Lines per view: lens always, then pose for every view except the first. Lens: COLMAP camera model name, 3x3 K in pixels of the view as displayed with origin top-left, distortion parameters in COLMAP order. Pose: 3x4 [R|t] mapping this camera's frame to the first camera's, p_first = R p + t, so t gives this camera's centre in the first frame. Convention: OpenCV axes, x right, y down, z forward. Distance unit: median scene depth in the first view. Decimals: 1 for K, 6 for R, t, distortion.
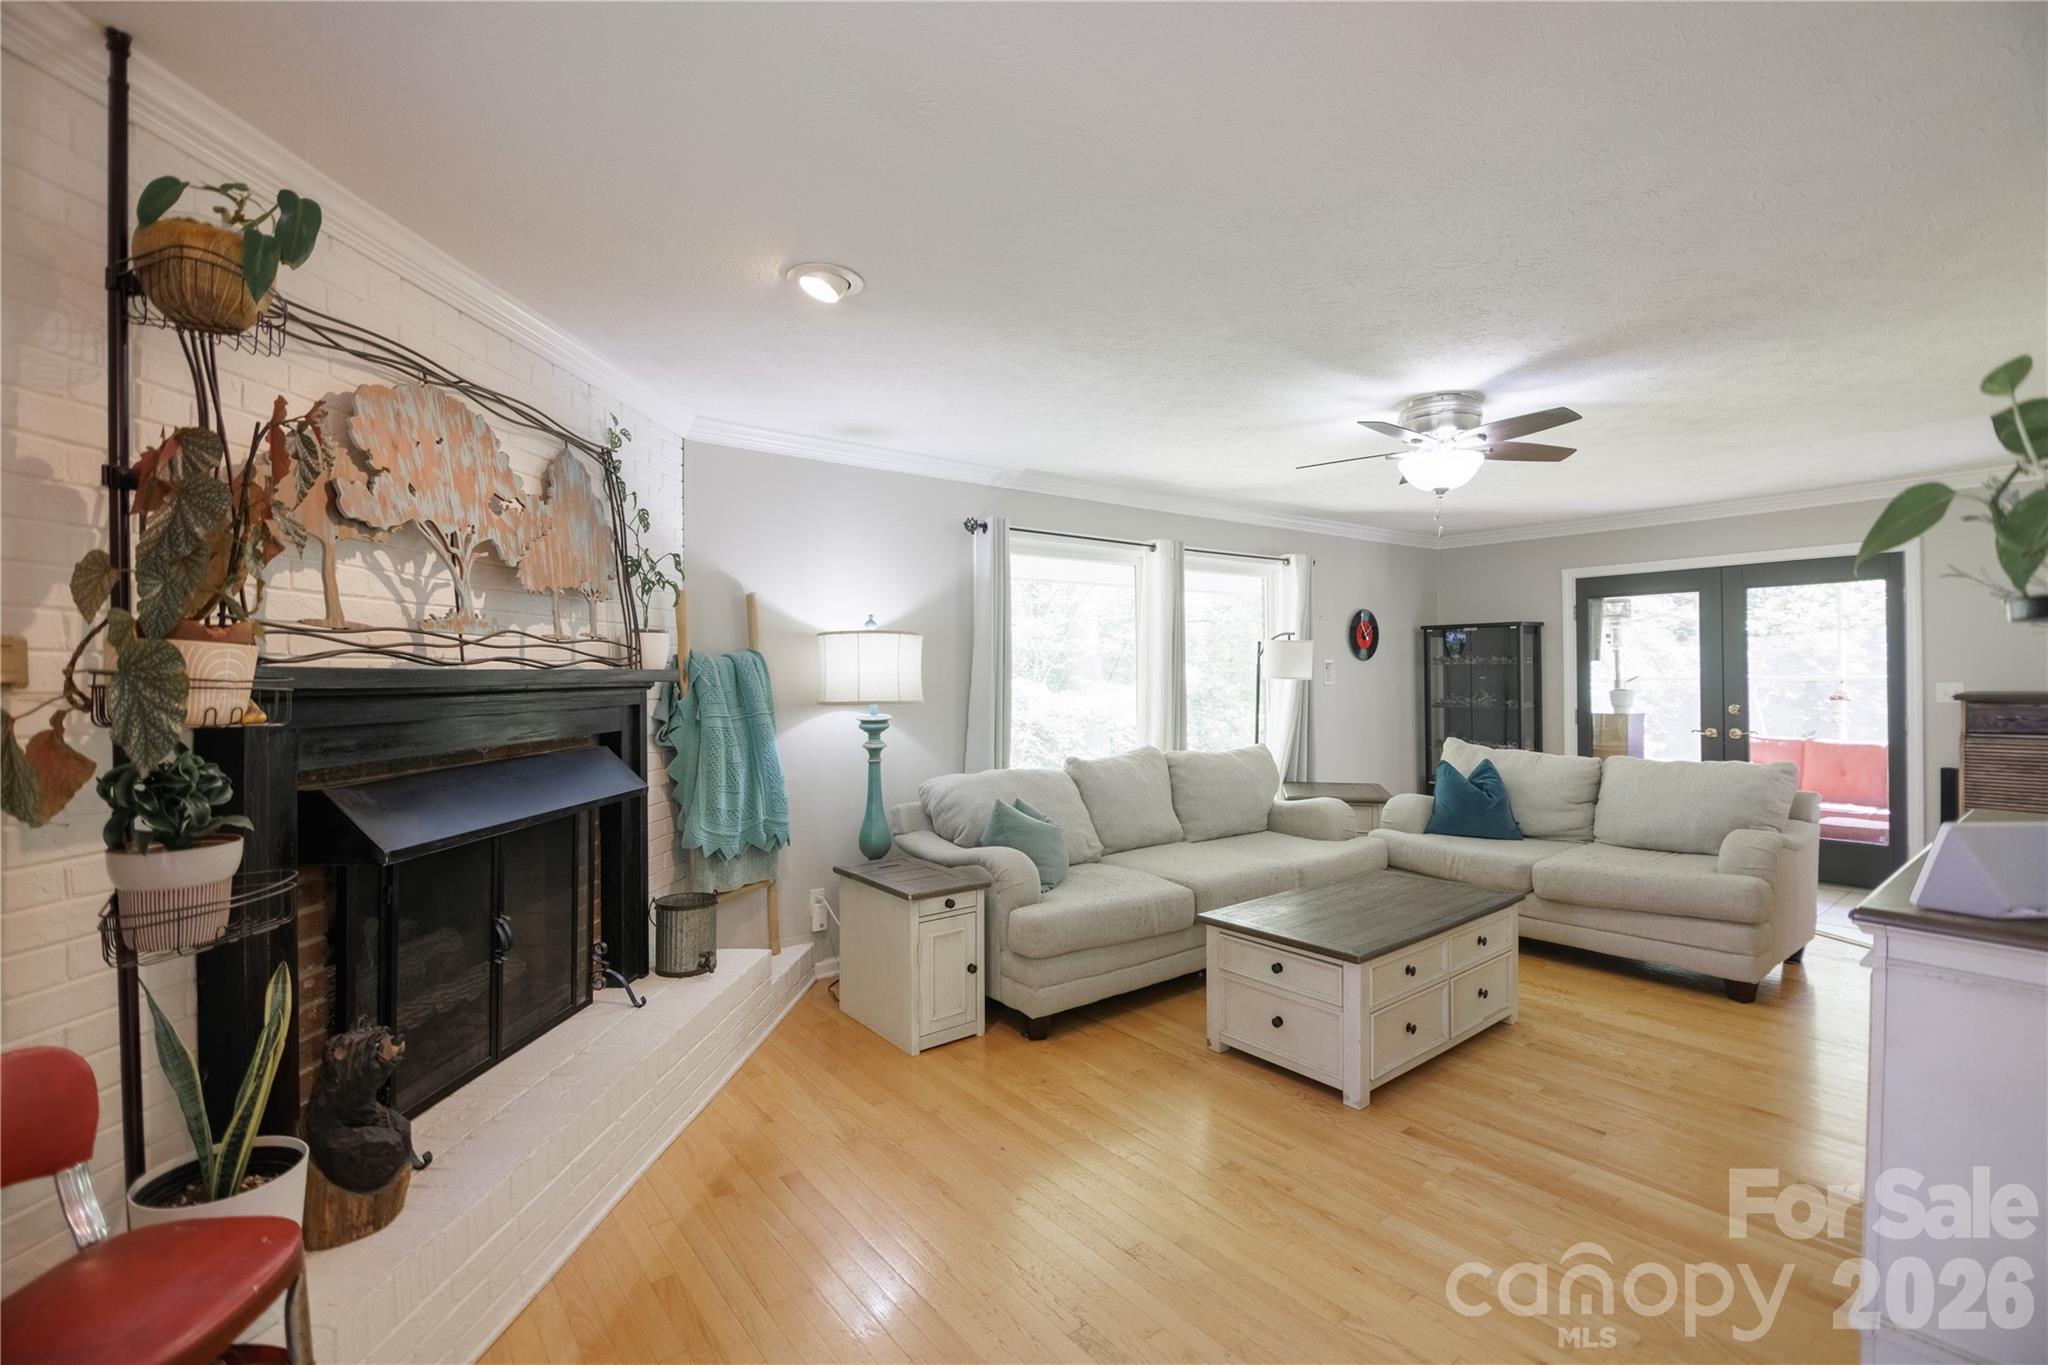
lens RADIAL K [[912.4, 0, 1030.2], [0, 912.4, 676.6], [0, 0, 1]] dist [-0.011785, -0.002719]
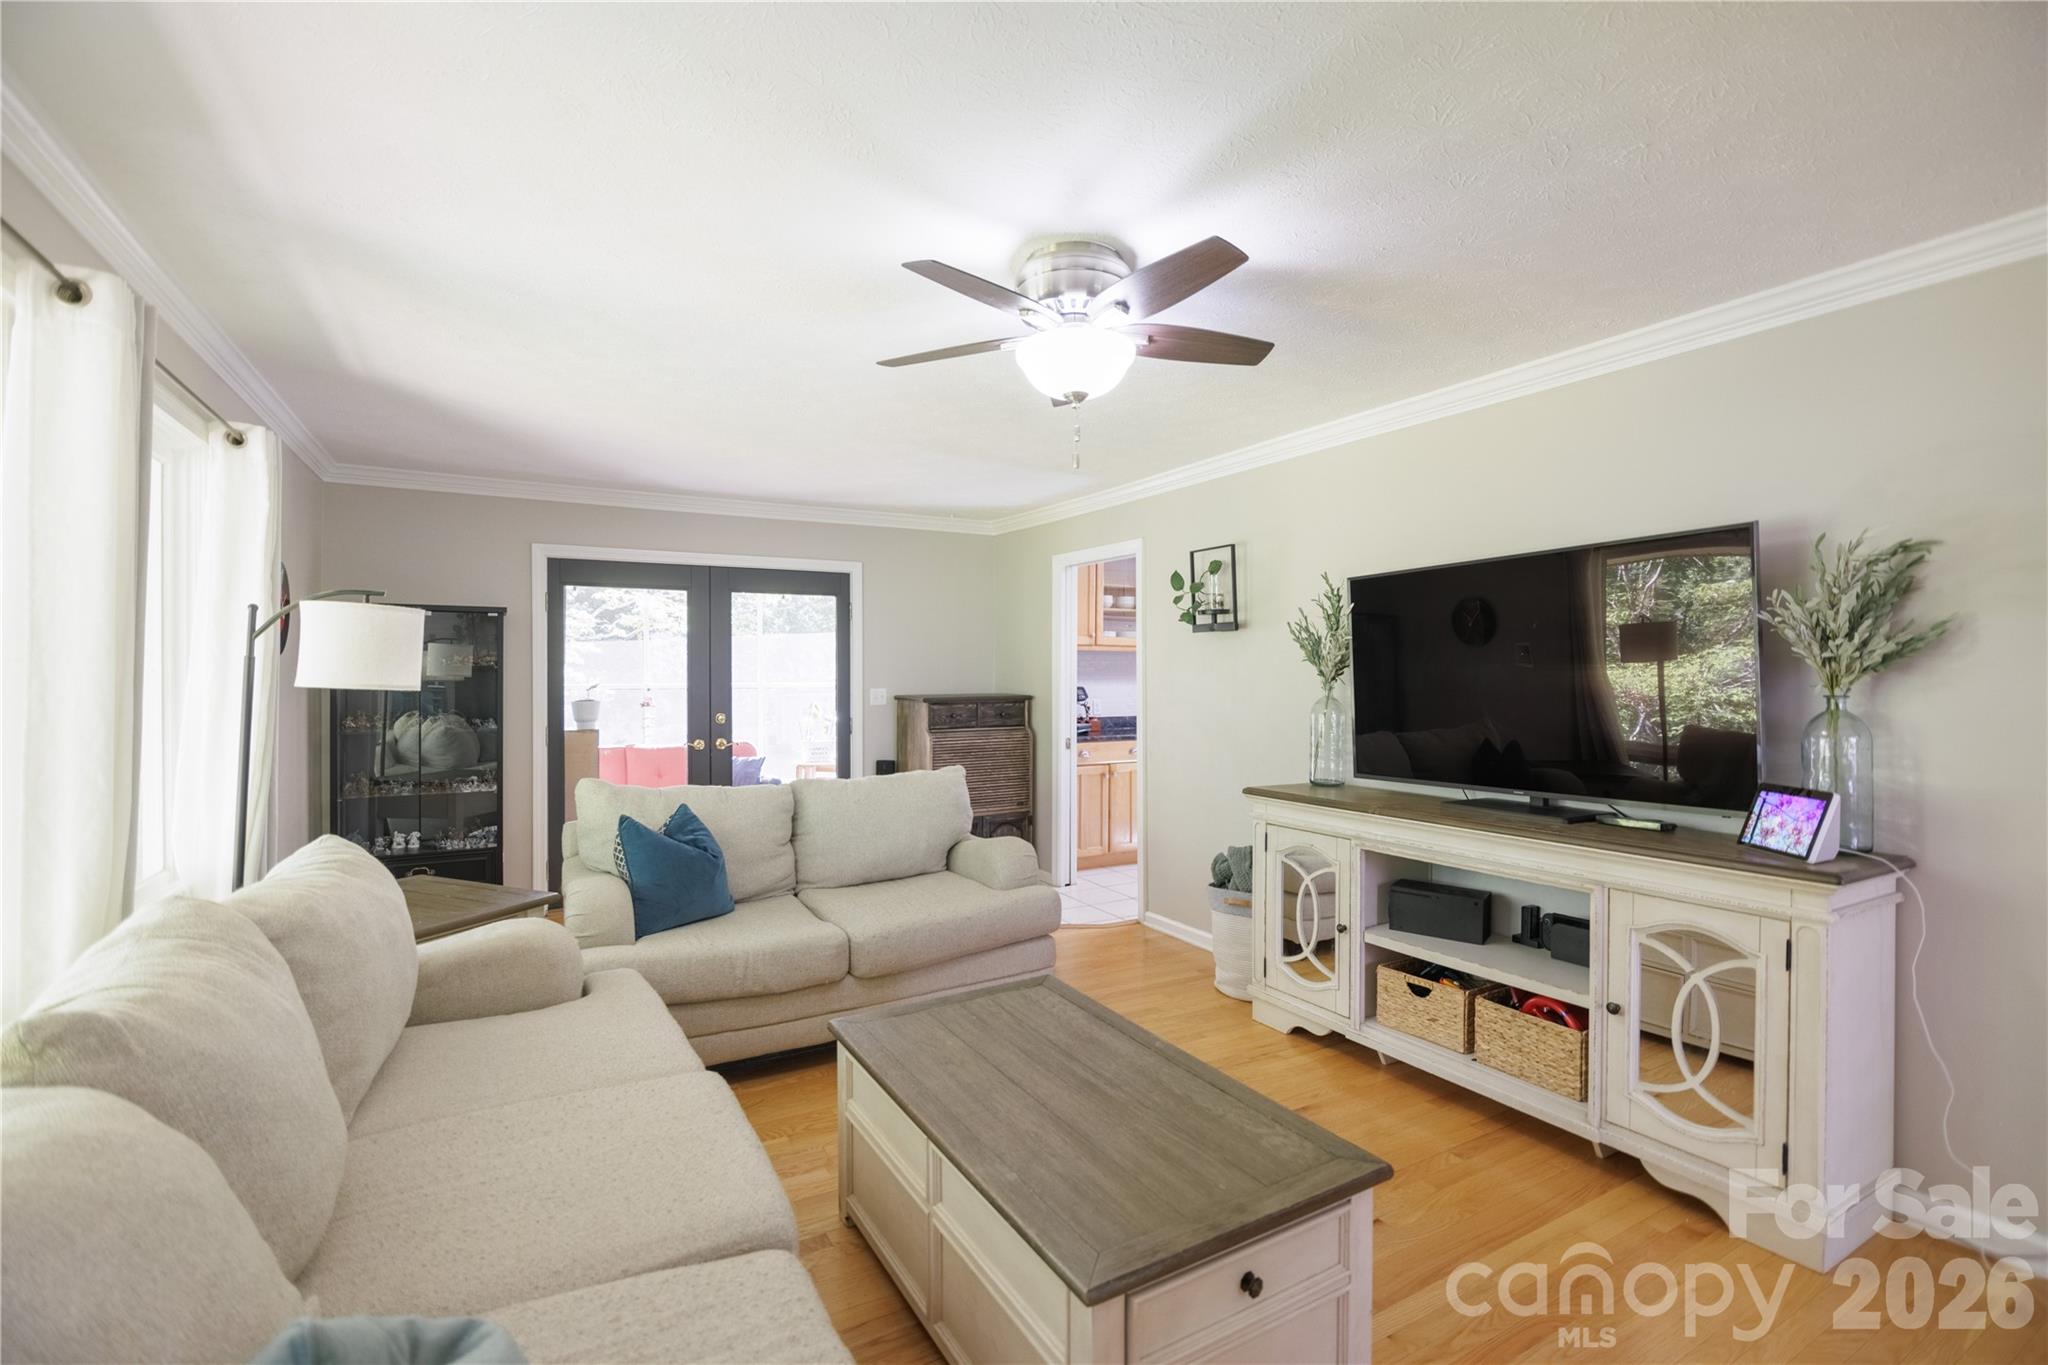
lens RADIAL K [[912.4, 0, 1029.3], [0, 912.4, 667.7], [0, 0, 1]] dist [-0.011785, -0.002719]
pose [[0.149772, 0.016959, 0.988575, -0.118579], [0.004097, 0.999834, -0.017773, 0.001826], [-0.988712, 0.006712, 0.149677, 0.552135]]
